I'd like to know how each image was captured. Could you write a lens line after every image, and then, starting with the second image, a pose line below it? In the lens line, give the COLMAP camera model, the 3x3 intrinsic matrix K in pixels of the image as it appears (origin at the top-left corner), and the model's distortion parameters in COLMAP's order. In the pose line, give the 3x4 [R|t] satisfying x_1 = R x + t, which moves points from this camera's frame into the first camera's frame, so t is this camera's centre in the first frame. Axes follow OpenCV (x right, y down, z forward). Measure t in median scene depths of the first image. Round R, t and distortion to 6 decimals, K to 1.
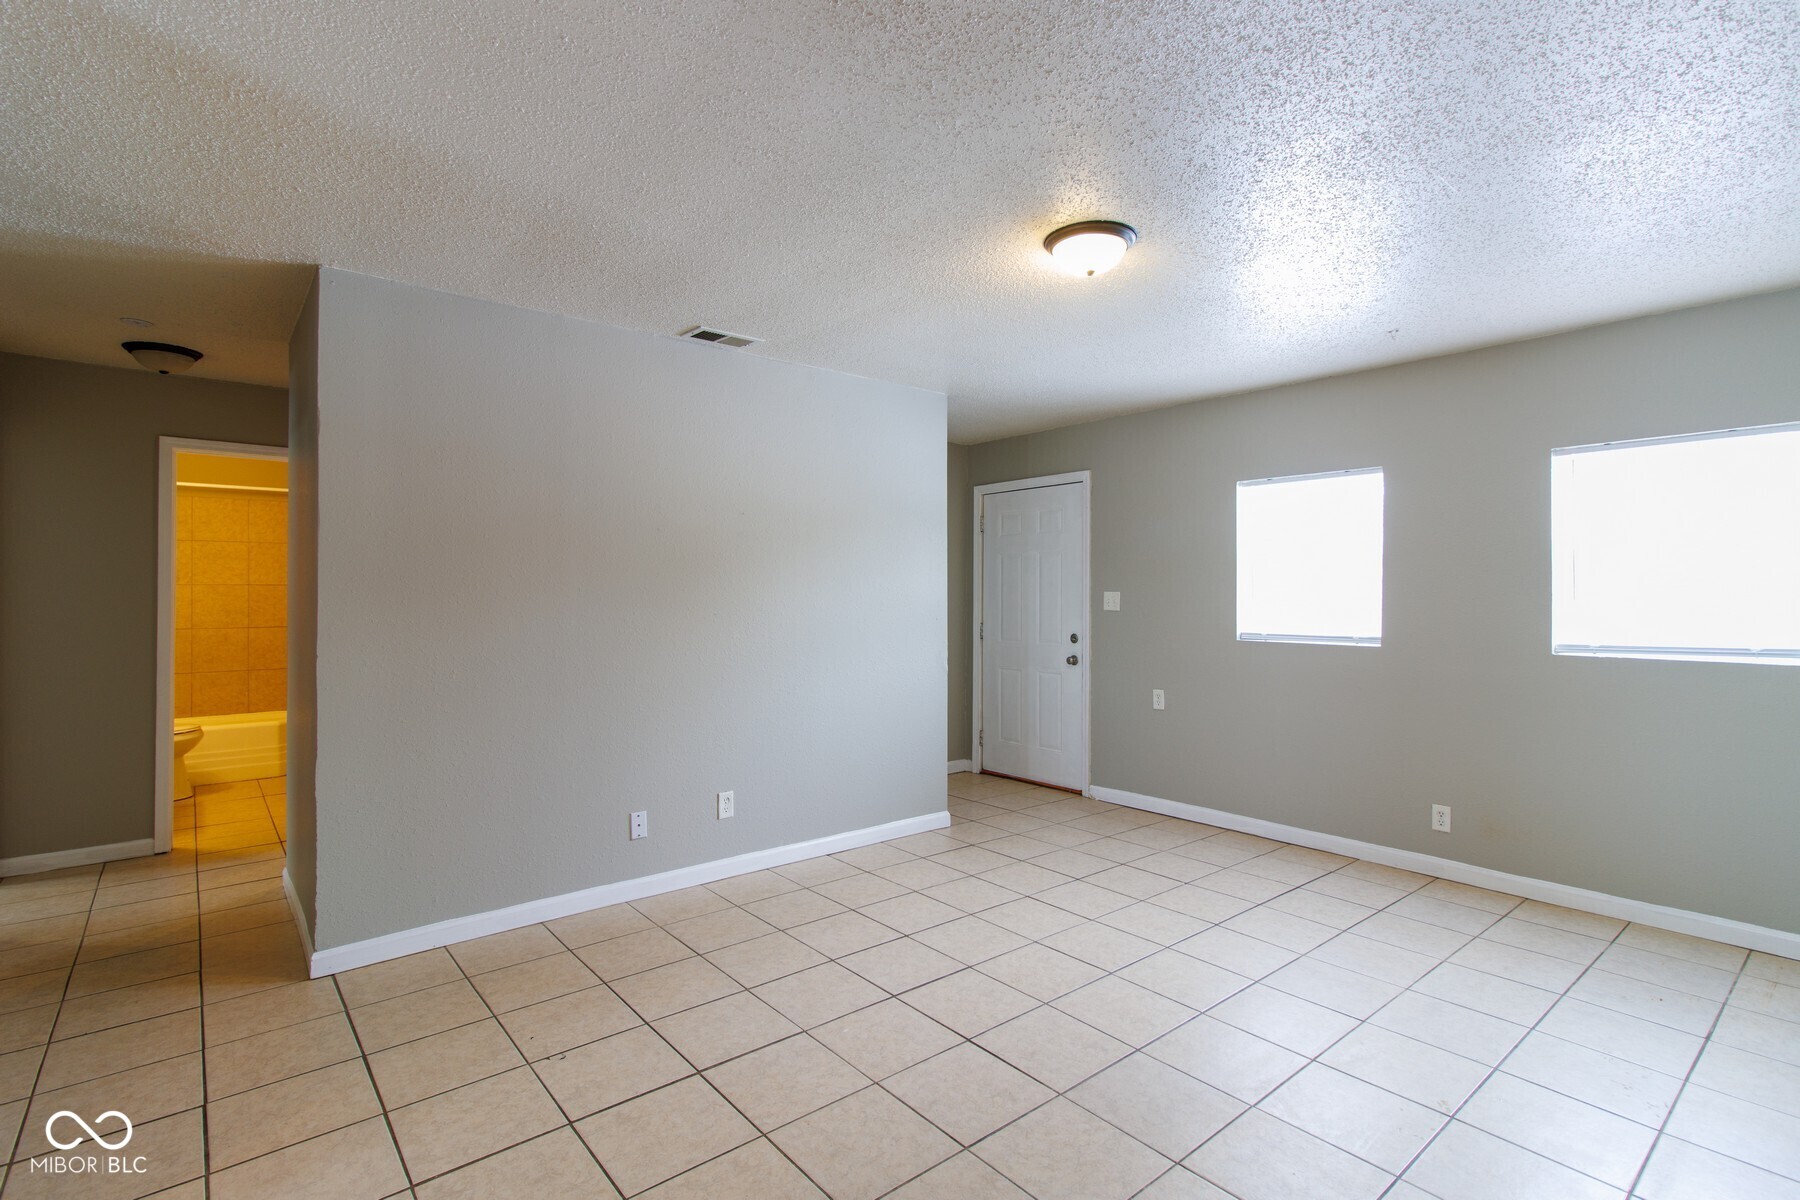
lens RADIAL K [[846.5, 0, 898.9], [0, 846.5, 588.0], [0, 0, 1]] dist [0.001038, 0.000241]
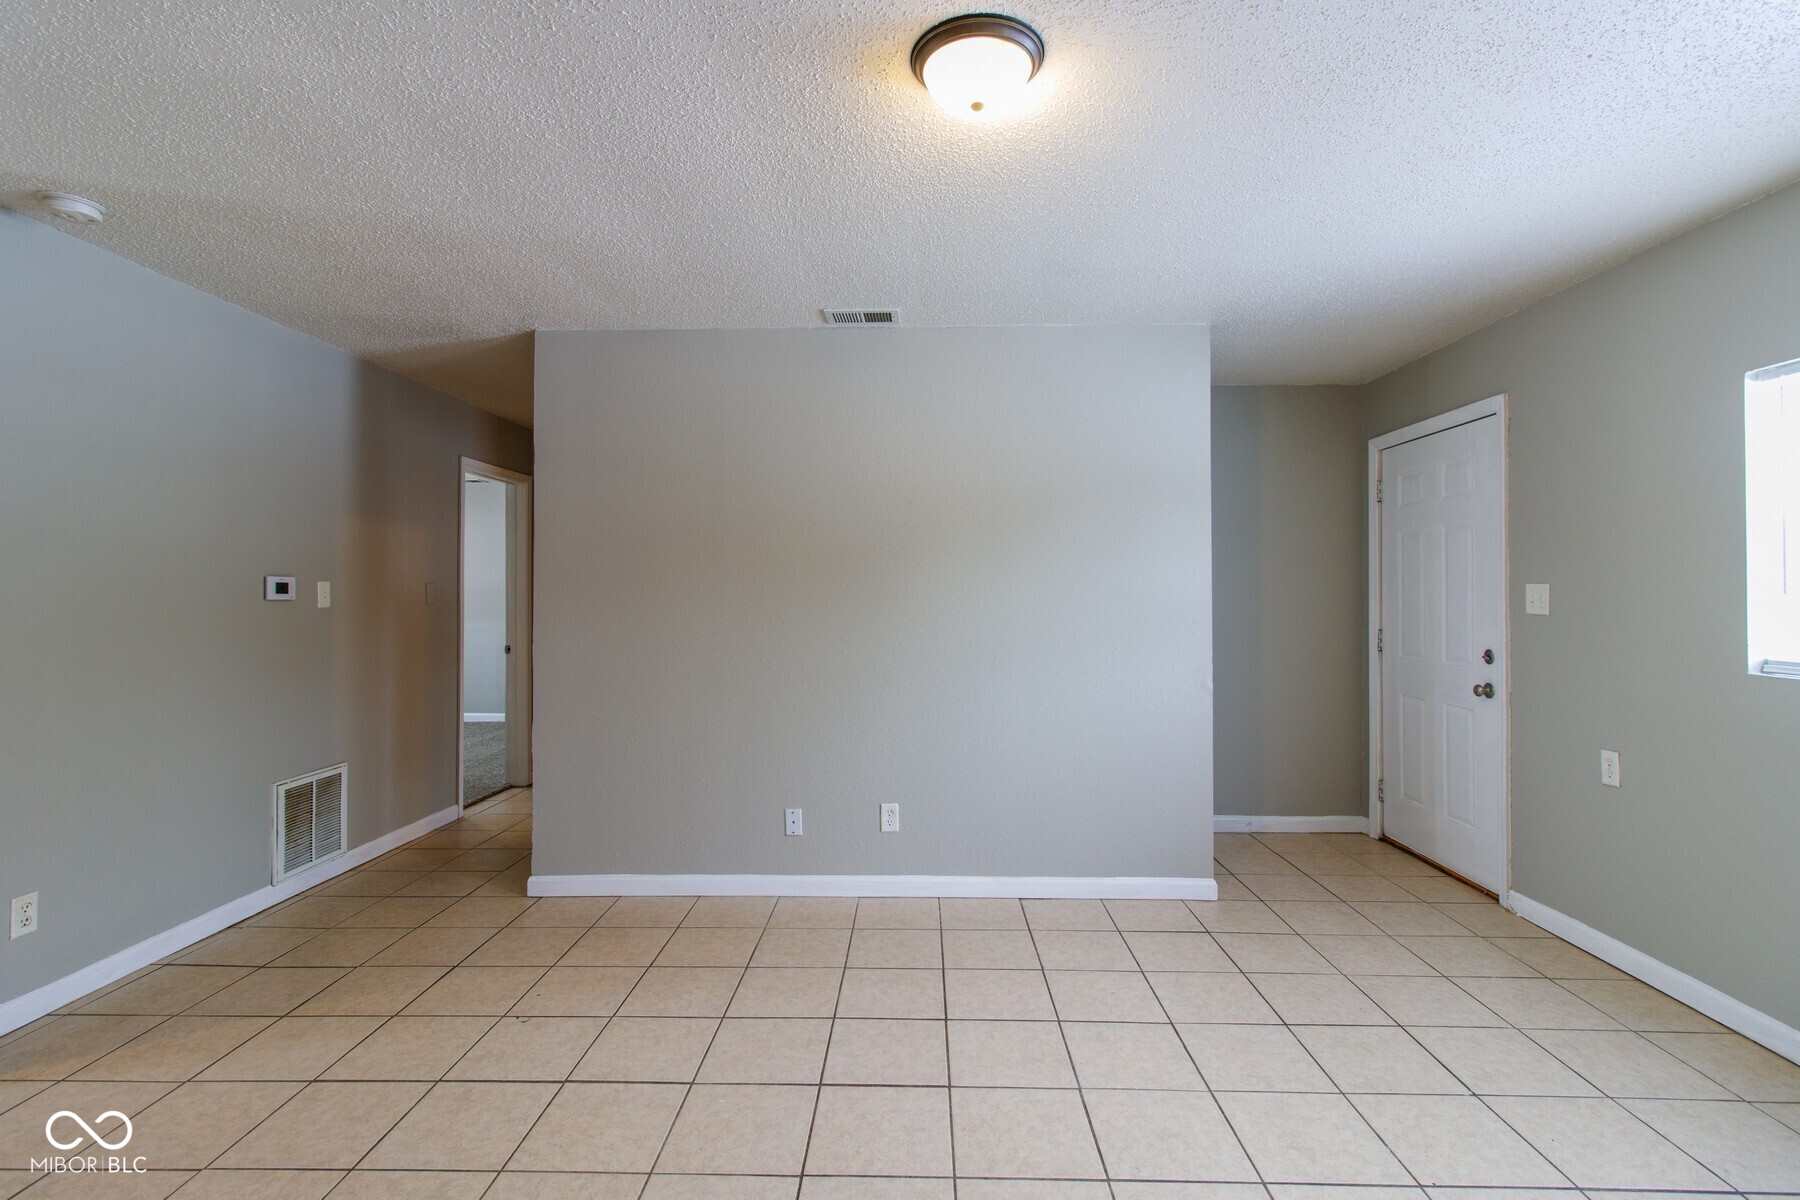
lens RADIAL K [[845.0, 0, 913.1], [0, 845.0, 581.0], [0, 0, 1]] dist [0.000742, 0.000239]
pose [[0.753346, -0.011512, -0.657524, 0.420122], [0.008336, 0.999934, -0.007957, 0.004437], [0.657572, 0.000513, 0.753392, 0.313789]]
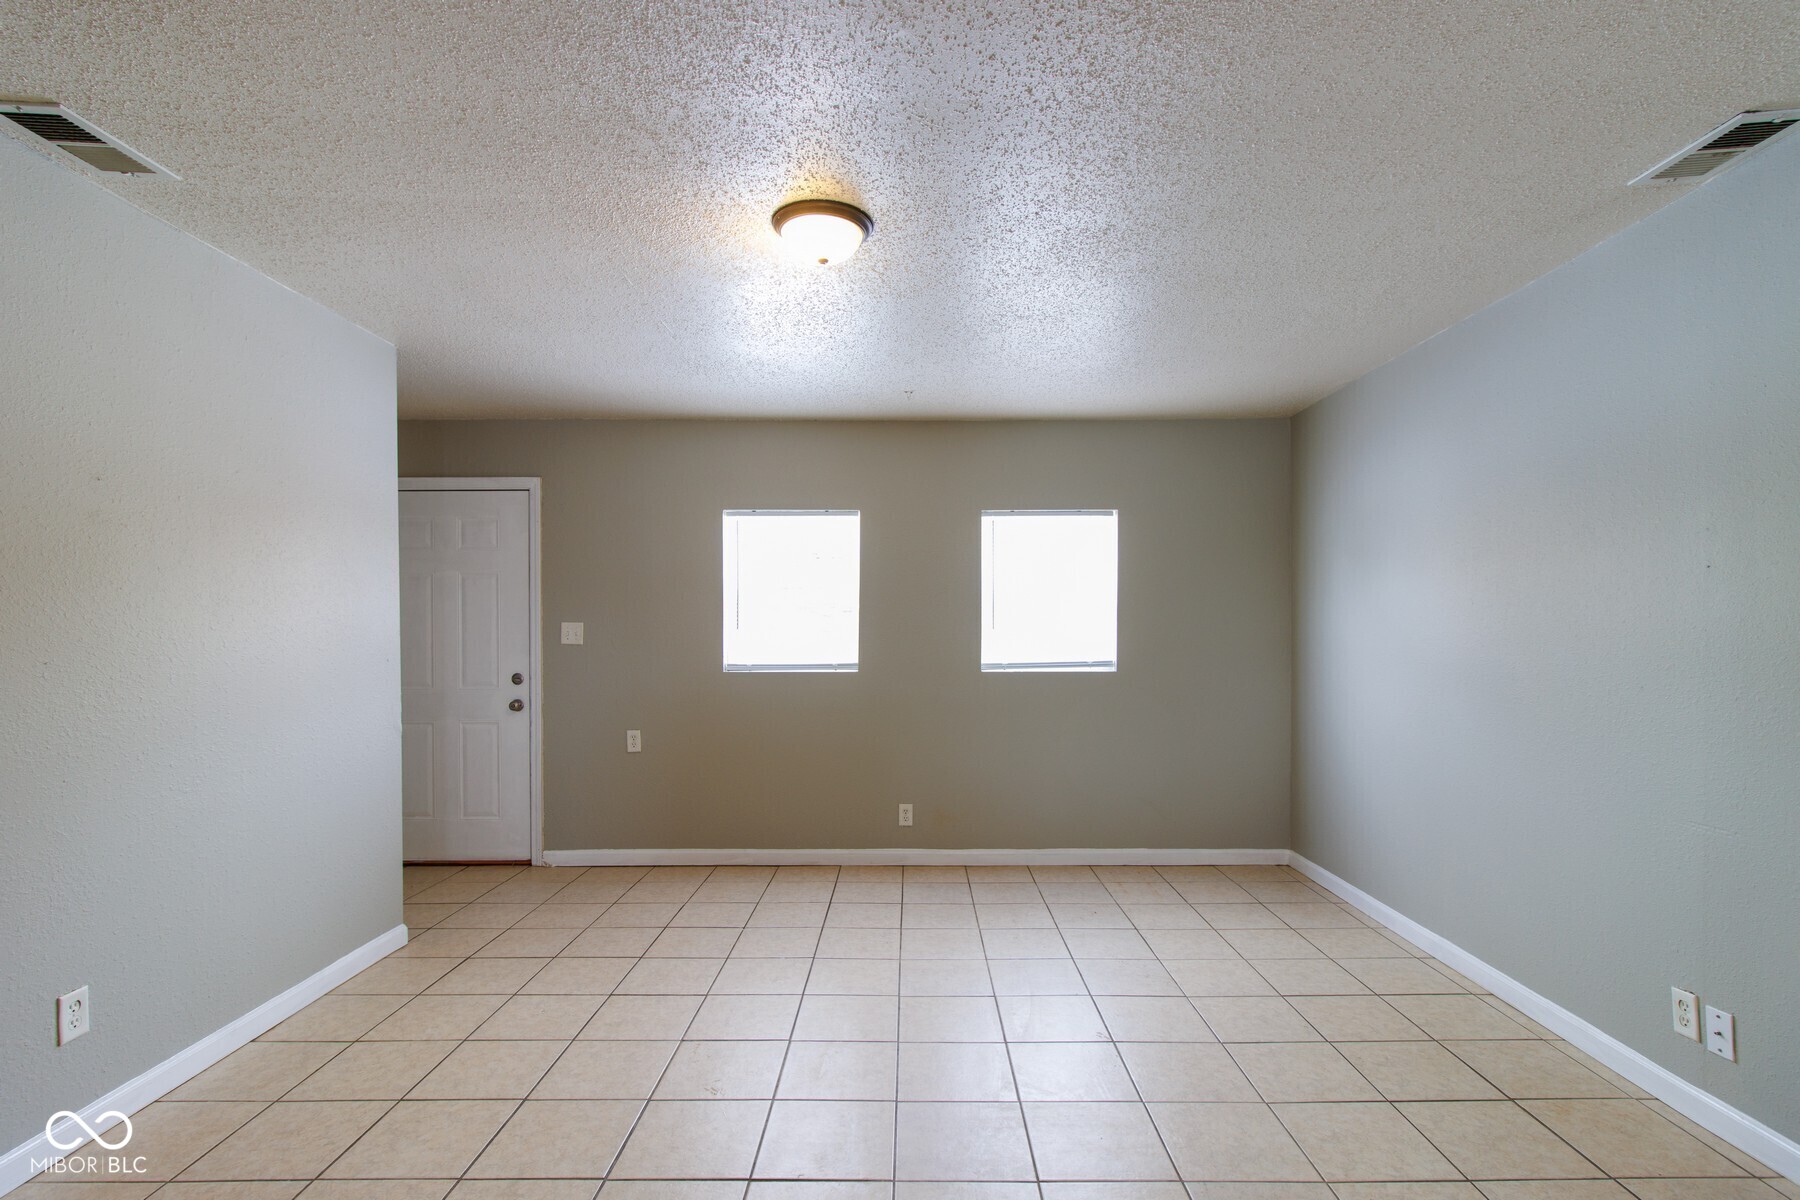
lens RADIAL K [[868.1, 0, 902.4], [0, 868.1, 637.0], [0, 0, 1]] dist [0.002684, 0.000615]
pose [[0.637859, -0.011455, 0.770068, -0.287959], [-0.003276, 0.999840, 0.017587, 0.003398], [-0.770146, -0.013740, 0.637719, 0.236339]]
